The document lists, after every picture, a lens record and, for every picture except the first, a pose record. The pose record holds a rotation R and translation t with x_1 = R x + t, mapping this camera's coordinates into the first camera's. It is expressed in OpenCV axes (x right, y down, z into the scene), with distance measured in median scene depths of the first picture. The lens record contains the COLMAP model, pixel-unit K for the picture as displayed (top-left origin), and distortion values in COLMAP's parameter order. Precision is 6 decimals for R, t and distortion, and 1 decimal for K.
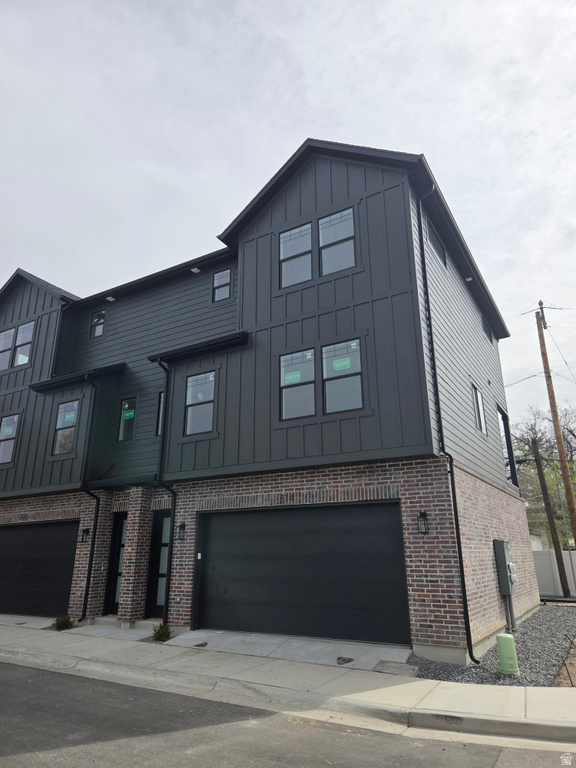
lens RADIAL K [[511.6, 0, 292.0], [0, 511.6, 379.2], [0, 0, 1]] dist [0.062213, -0.050786]
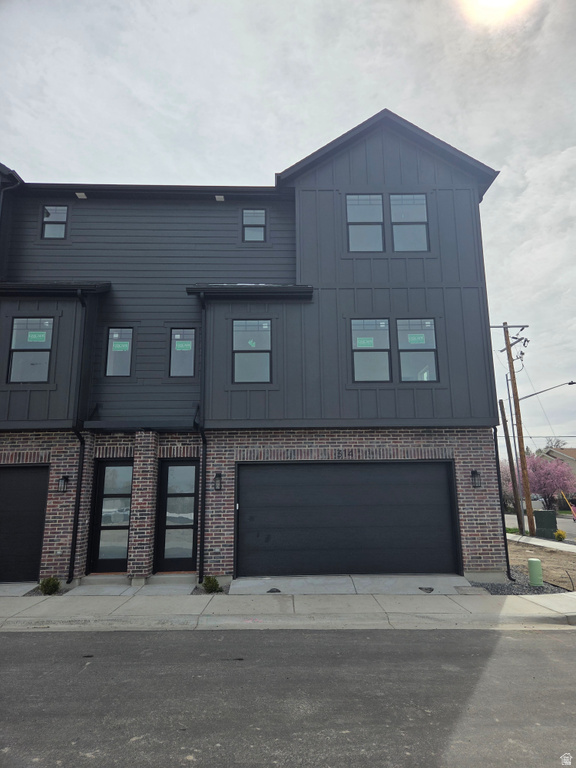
lens RADIAL K [[511.6, 0, 295.0], [0, 511.6, 386.8], [0, 0, 1]] dist [0.062213, -0.050786]
pose [[0.845923, 0.108246, 0.522205, -0.636936], [-0.164171, 0.984490, 0.061870, 0.043310], [-0.507408, -0.138068, 0.850573, 0.154320]]
